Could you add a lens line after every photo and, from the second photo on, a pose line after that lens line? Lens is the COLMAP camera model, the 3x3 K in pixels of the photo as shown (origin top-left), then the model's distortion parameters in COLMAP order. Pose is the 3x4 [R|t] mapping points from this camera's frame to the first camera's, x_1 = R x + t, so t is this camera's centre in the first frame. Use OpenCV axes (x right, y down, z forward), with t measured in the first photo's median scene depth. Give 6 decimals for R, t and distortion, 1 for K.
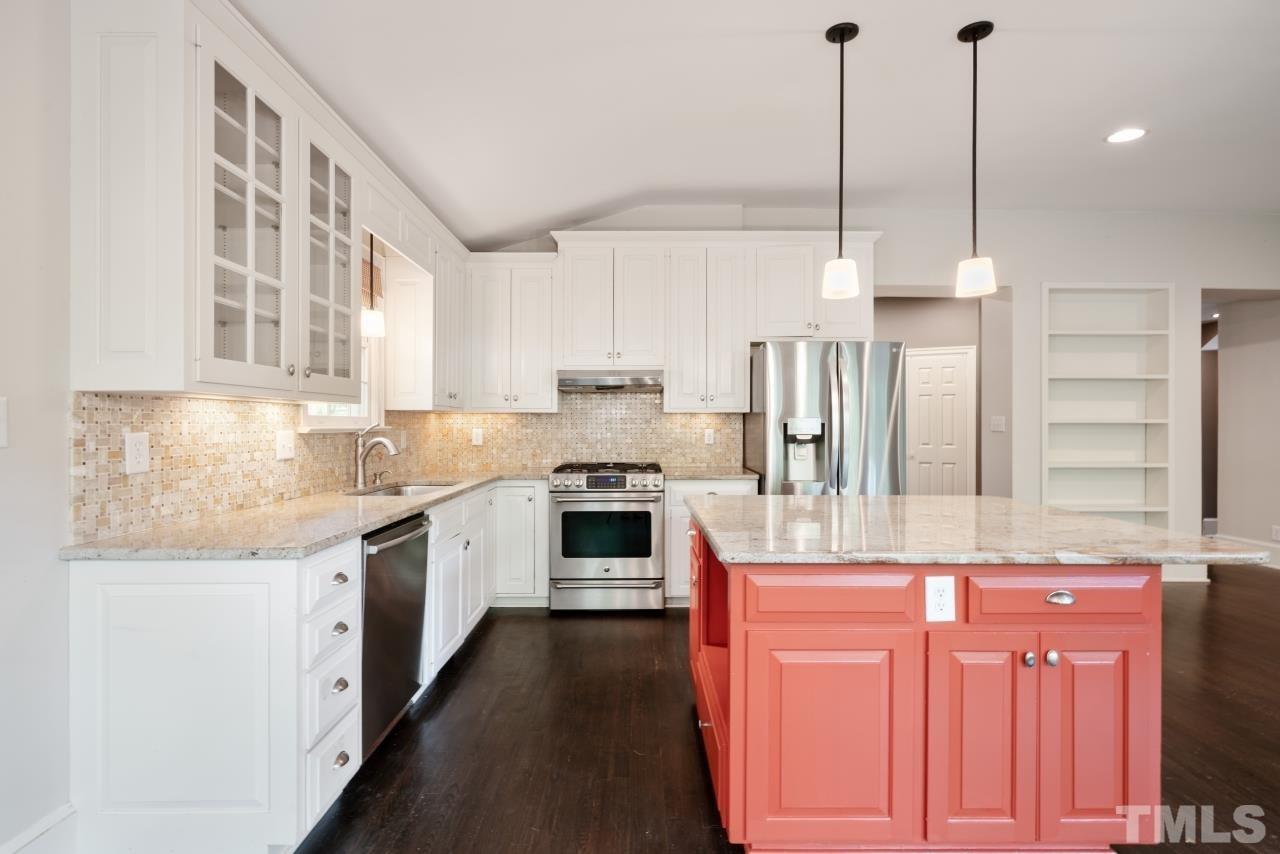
lens RADIAL K [[579.2, 0, 641.0], [0, 579.2, 420.6], [0, 0, 1]] dist [0.005900, -0.000522]
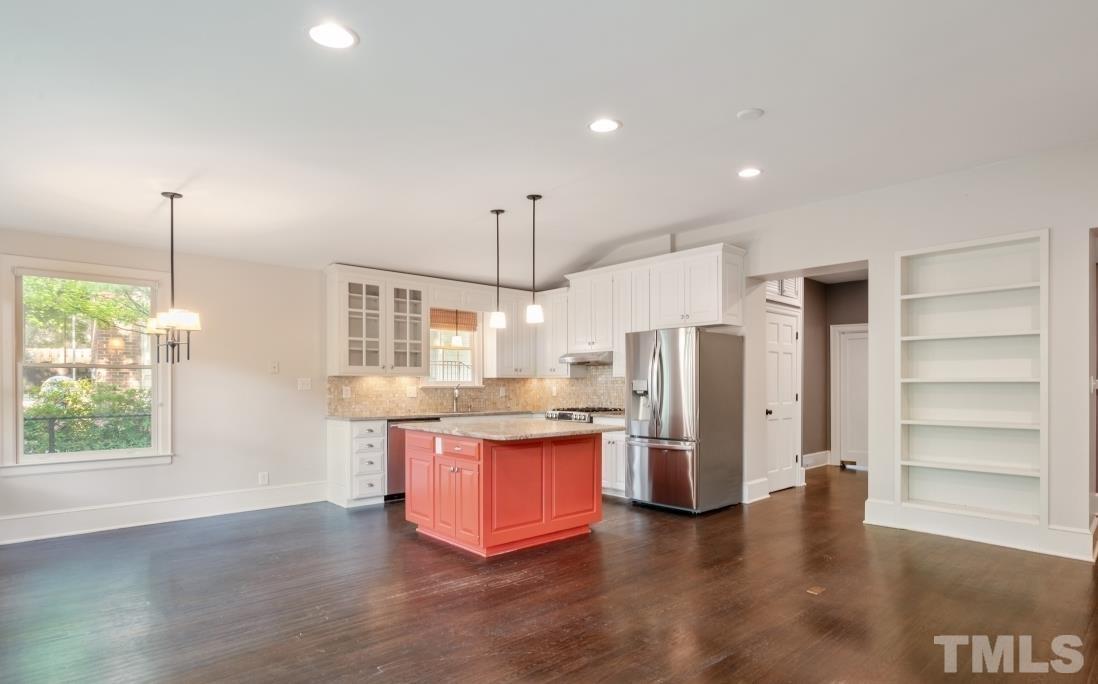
lens RADIAL K [[582.8, 0, 609.3], [0, 582.8, 390.1], [0, 0, 1]] dist [0.001722, 0.000081]
pose [[0.709779, 0.007223, -0.704388, 2.156189], [0.004579, 0.999879, 0.014867, -0.003463], [0.704410, -0.013778, 0.709660, -0.307055]]
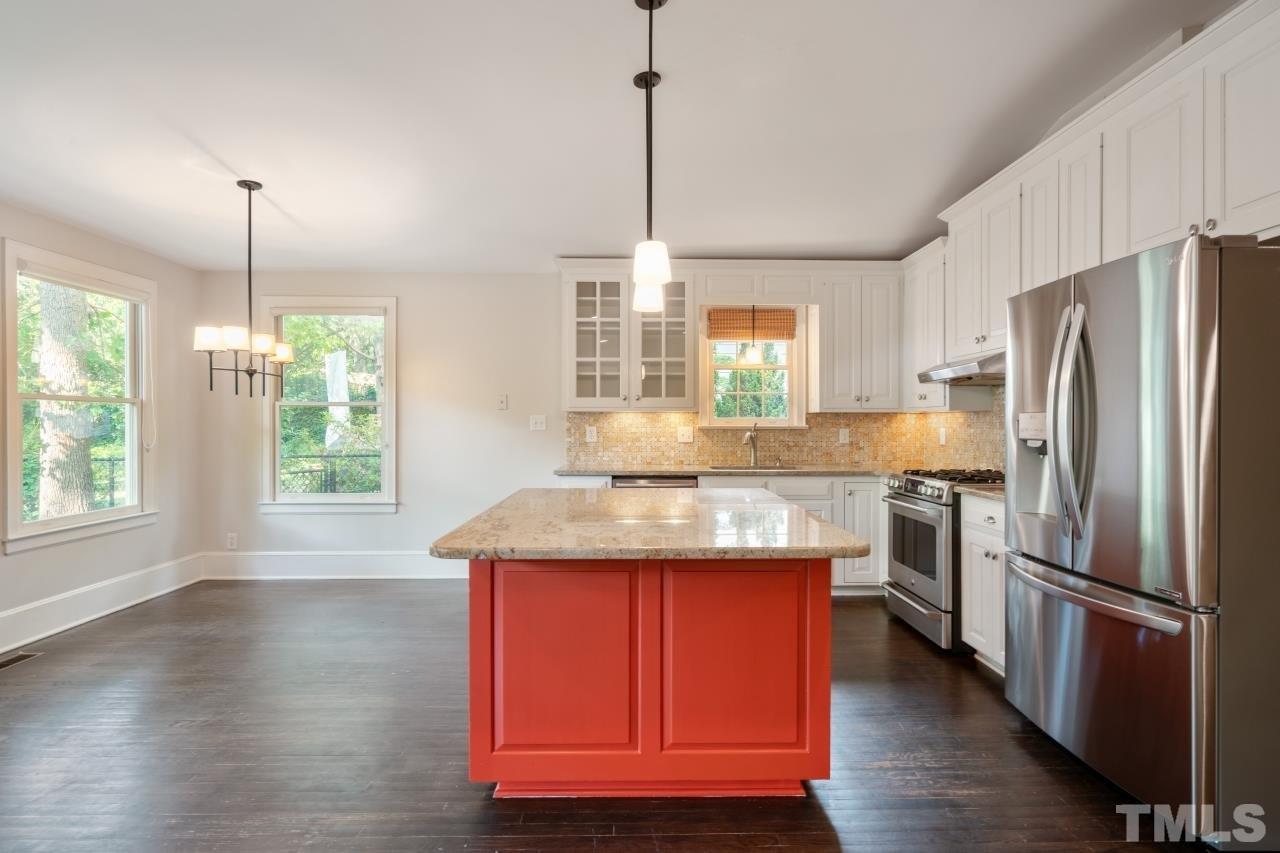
lens RADIAL K [[619.8, 0, 646.1], [0, 619.8, 428.3], [0, 0, 1]] dist [-0.002141, -0.000063]
pose [[0.026028, 0.005681, -0.999645, 1.486991], [0.005598, 0.999967, 0.005829, 0.009998], [0.999646, -0.005748, 0.025996, 0.911481]]
